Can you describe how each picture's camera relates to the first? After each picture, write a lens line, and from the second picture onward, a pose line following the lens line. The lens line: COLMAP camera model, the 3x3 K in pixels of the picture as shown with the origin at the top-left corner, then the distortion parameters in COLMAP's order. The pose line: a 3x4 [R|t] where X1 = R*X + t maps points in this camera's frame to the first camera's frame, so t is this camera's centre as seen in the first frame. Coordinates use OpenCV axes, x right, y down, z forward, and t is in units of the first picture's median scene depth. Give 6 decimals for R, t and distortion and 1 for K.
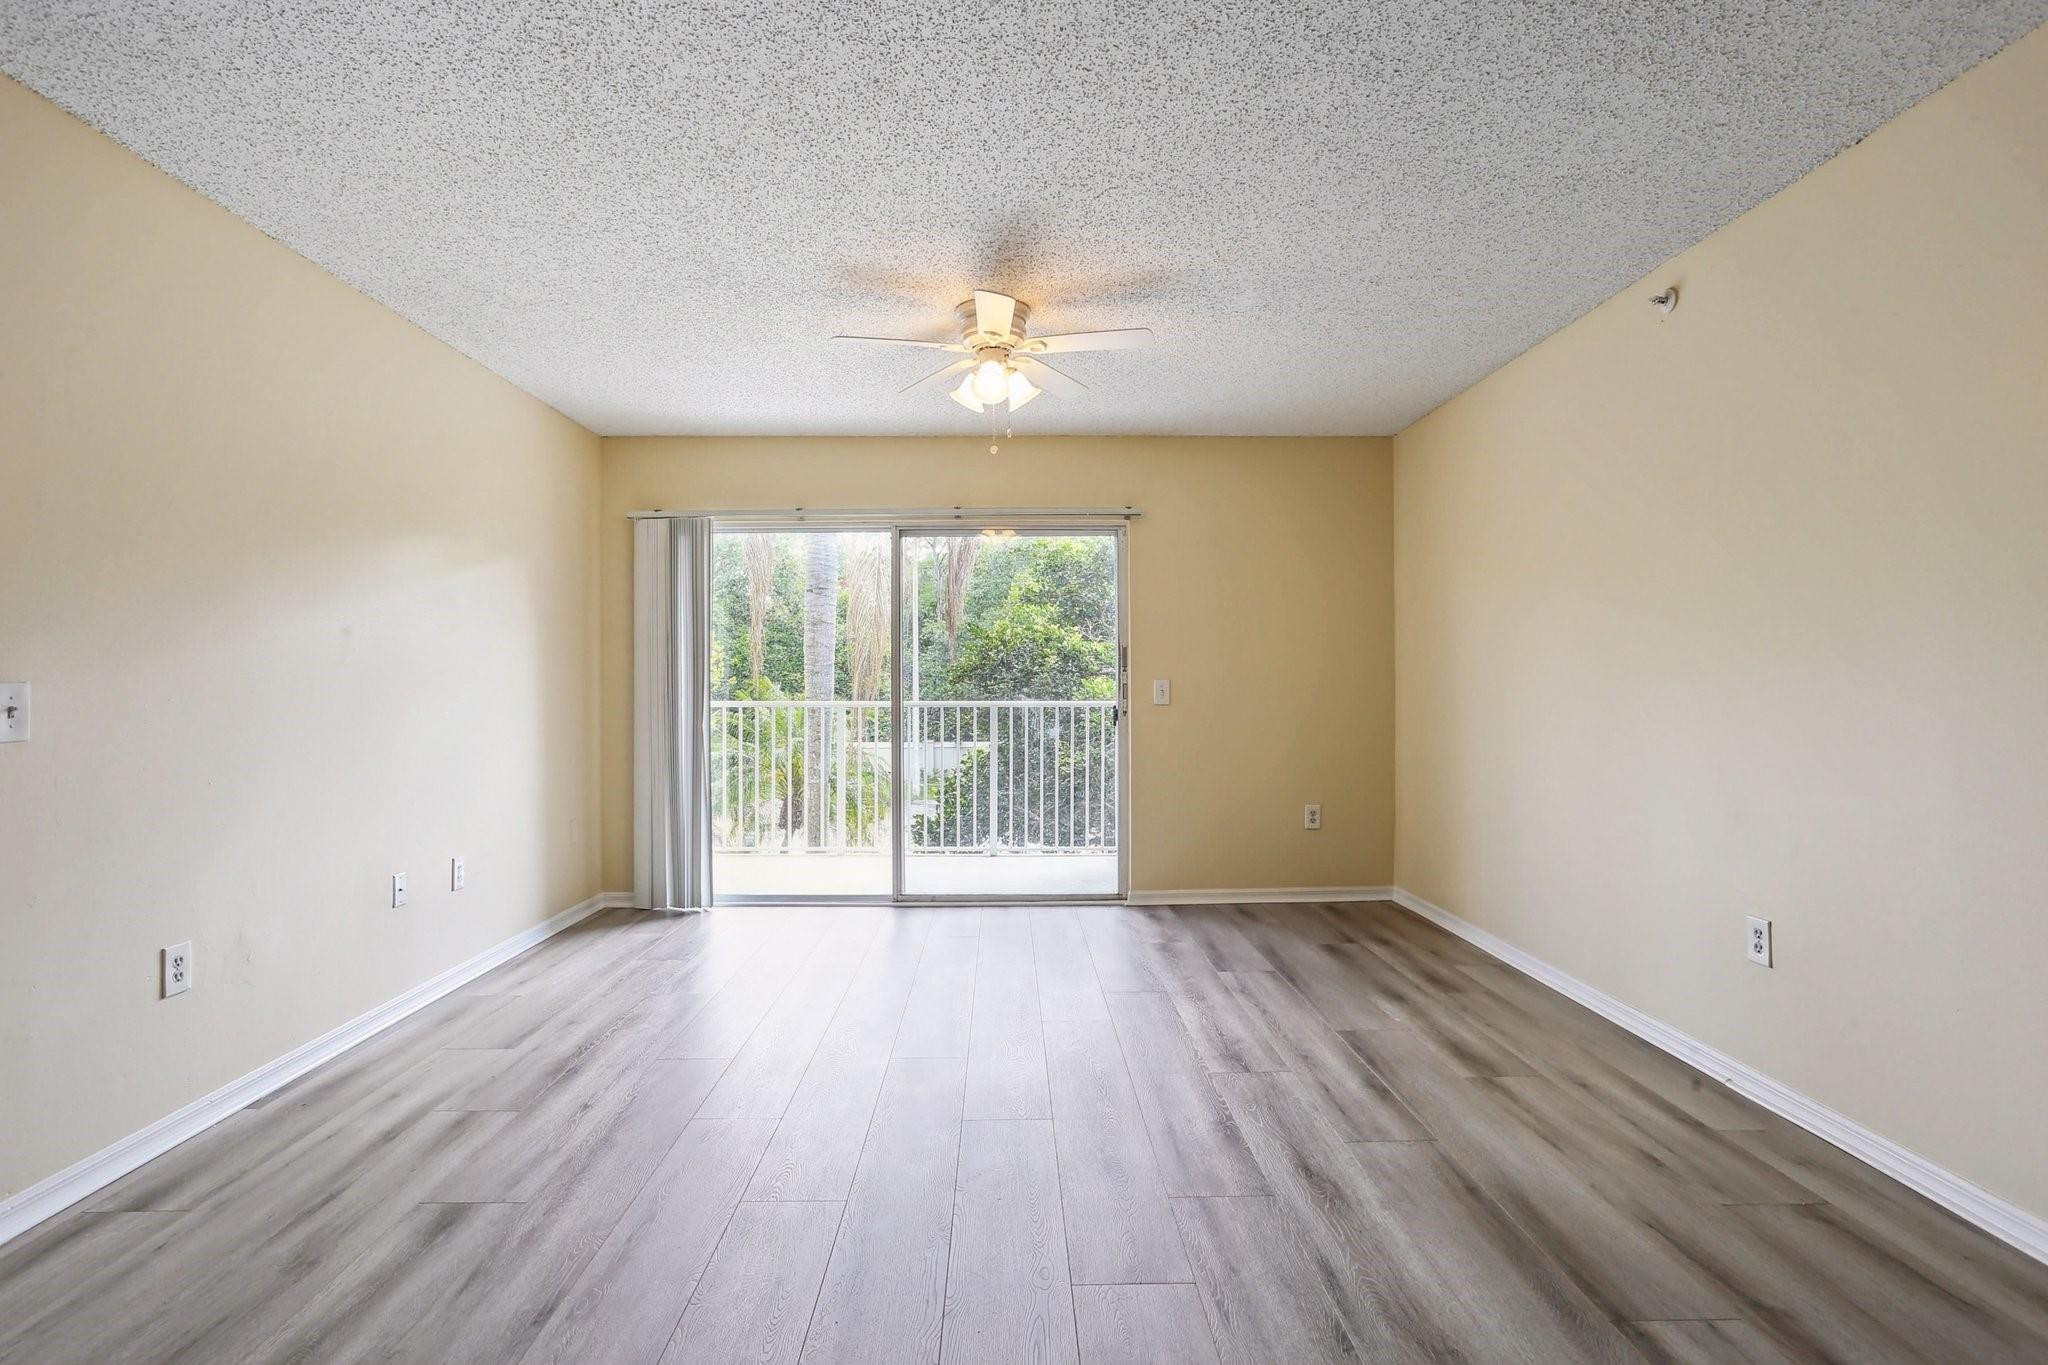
lens RADIAL K [[1018.0, 0, 993.6], [0, 1018.0, 678.9], [0, 0, 1]] dist [-0.043625, 0.026103]
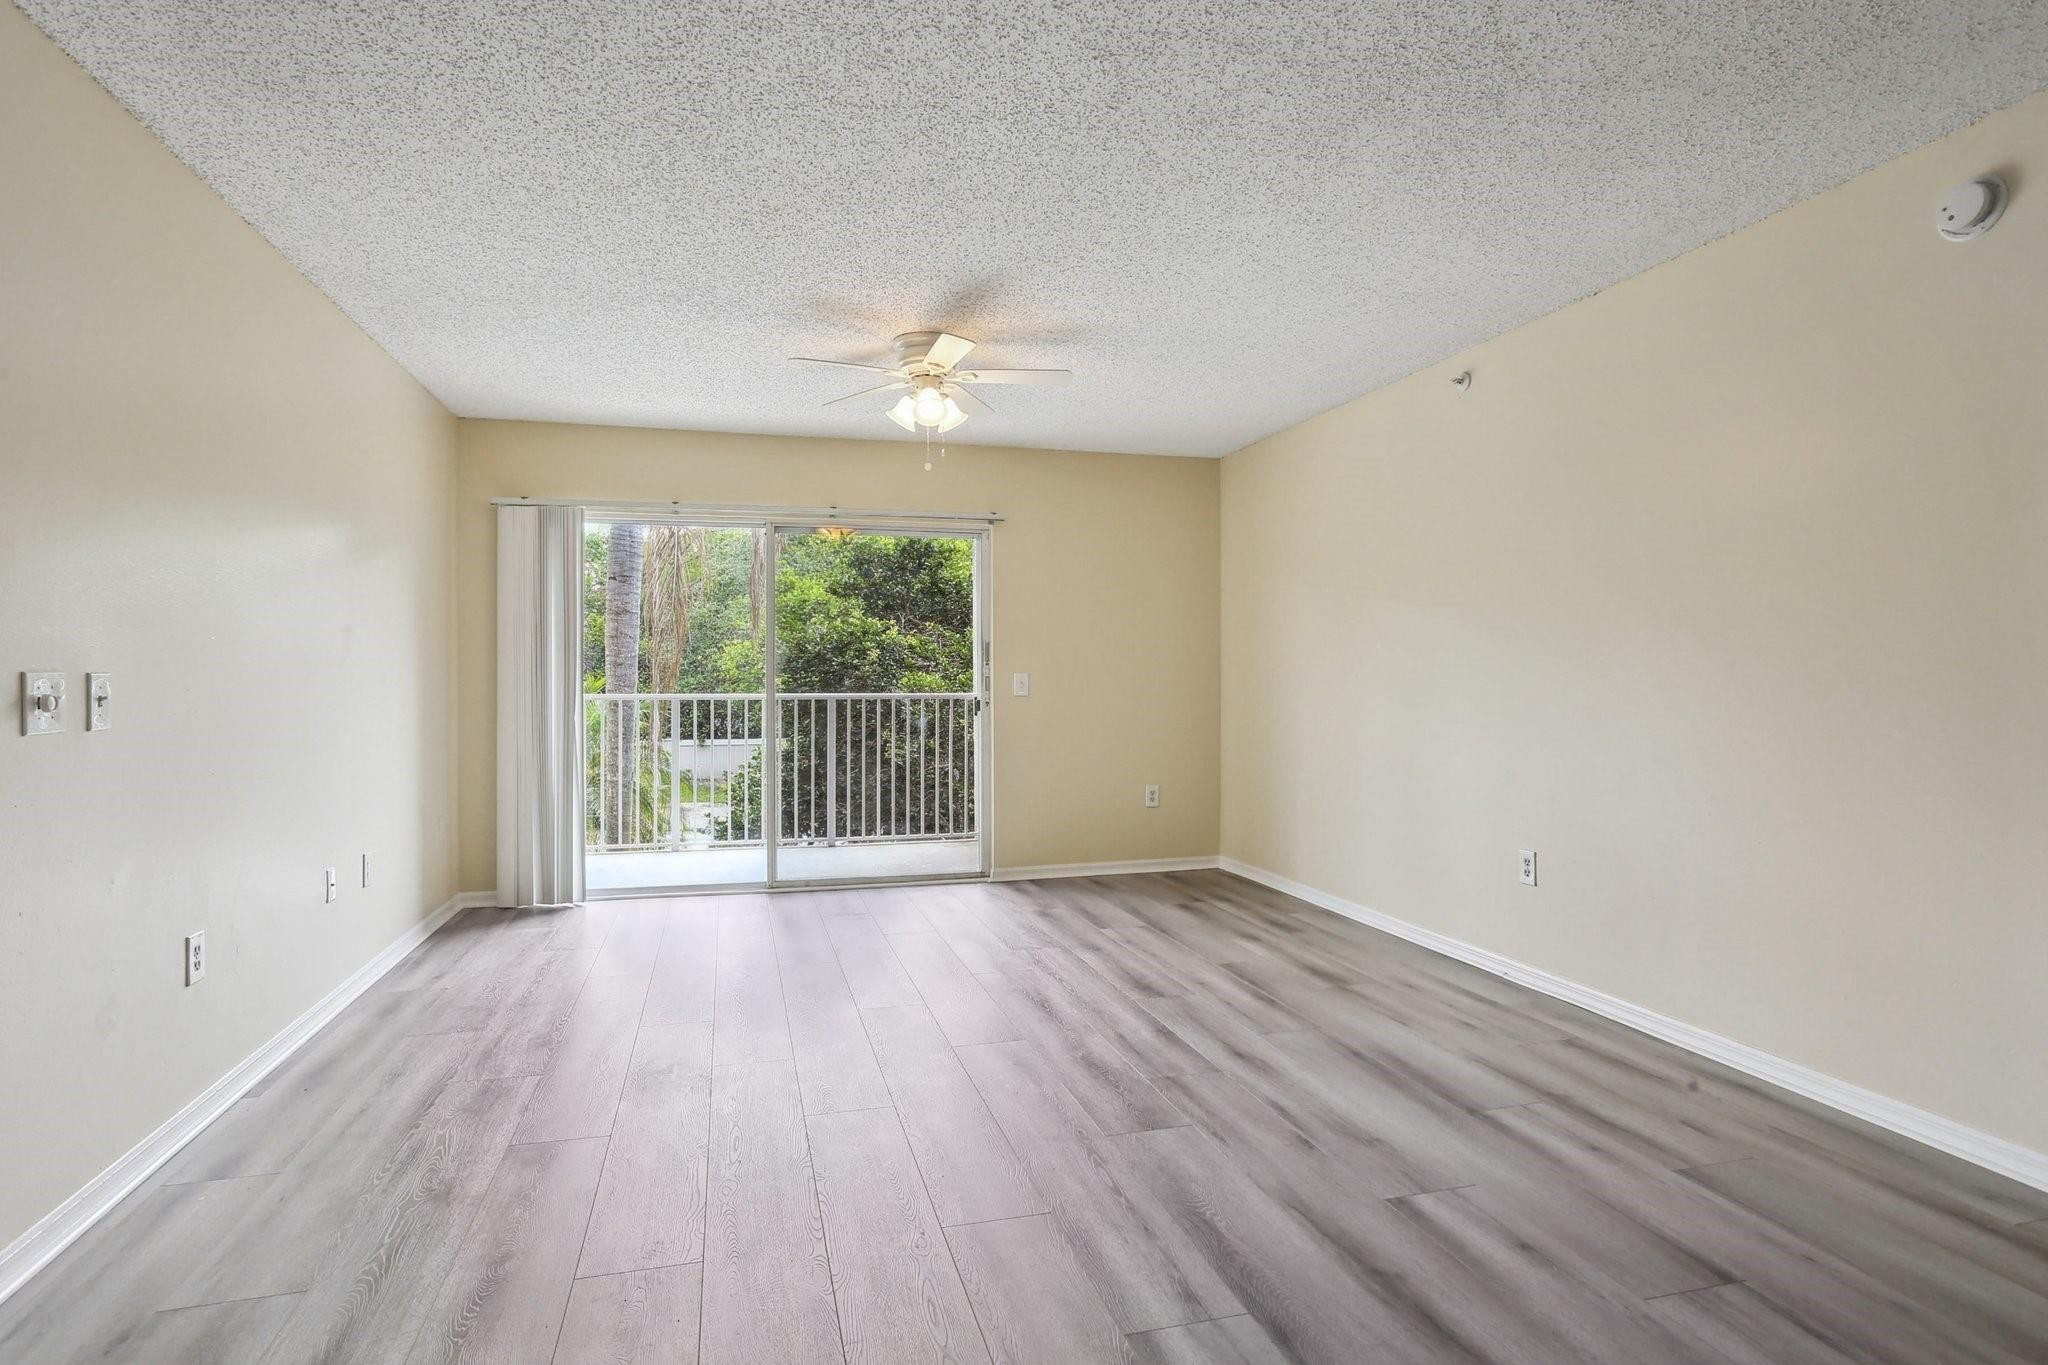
lens RADIAL K [[1088.3, 0, 997.9], [0, 1088.3, 677.2], [0, 0, 1]] dist [-0.032063, 0.007119]
pose [[0.968272, 0.002097, 0.249891, -0.228670], [-0.003208, 0.999987, 0.004039, 0.000936], [-0.249879, -0.004712, 0.968266, -0.181384]]
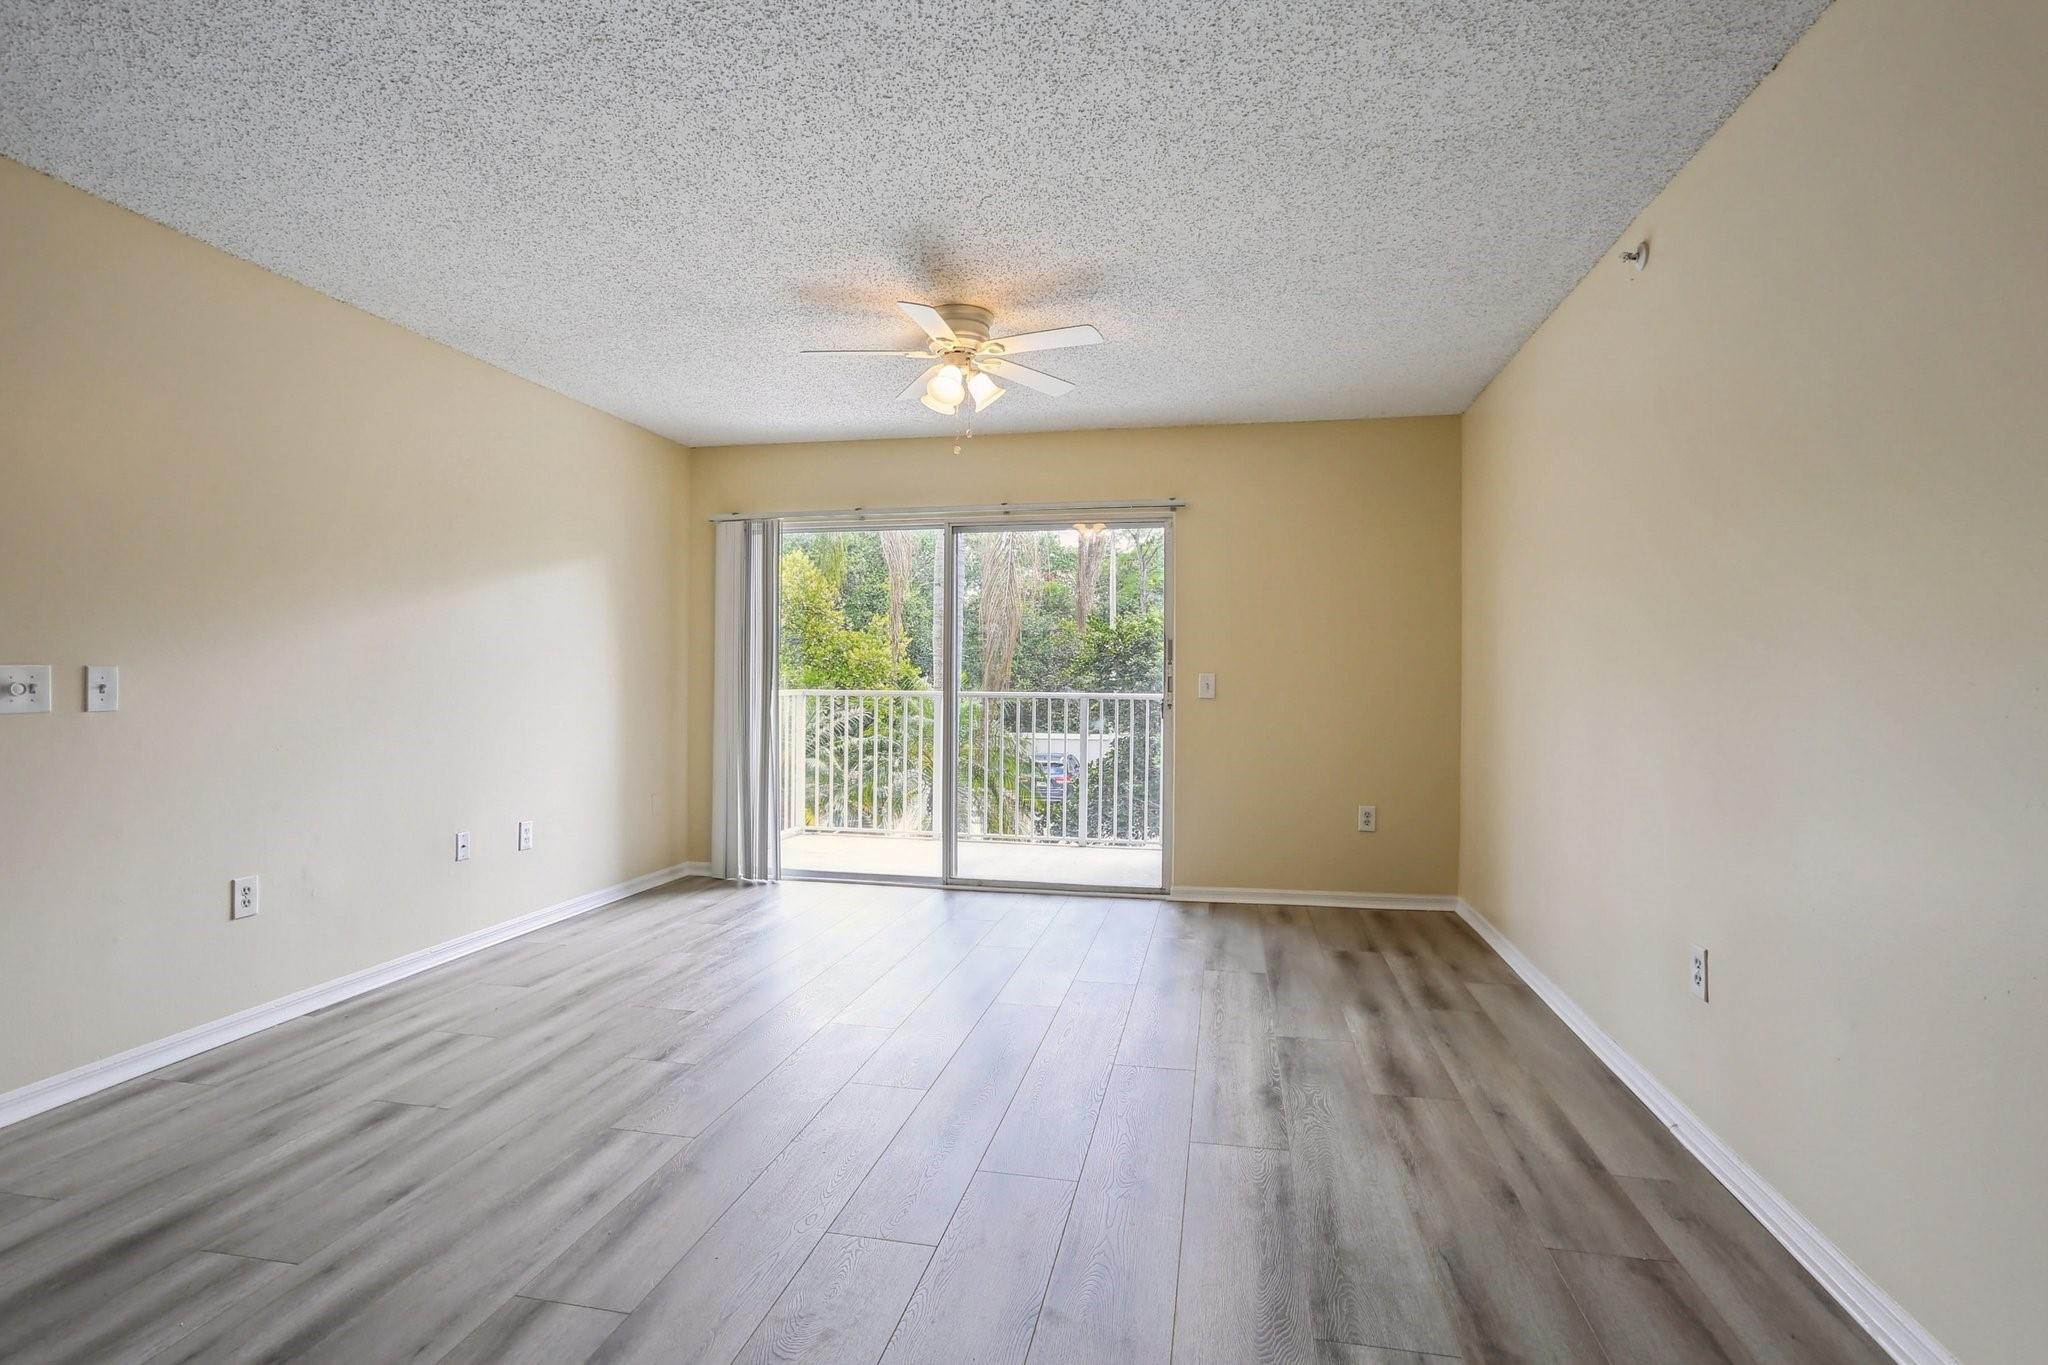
lens RADIAL K [[1018.0, 0, 985.7], [0, 1018.0, 668.5], [0, 0, 1]] dist [-0.043625, 0.026103]
pose [[0.974737, 0.008220, -0.223205, 0.268815], [-0.008808, 0.999960, -0.001642, -0.000243], [0.223183, 0.003566, 0.974770, -0.007929]]
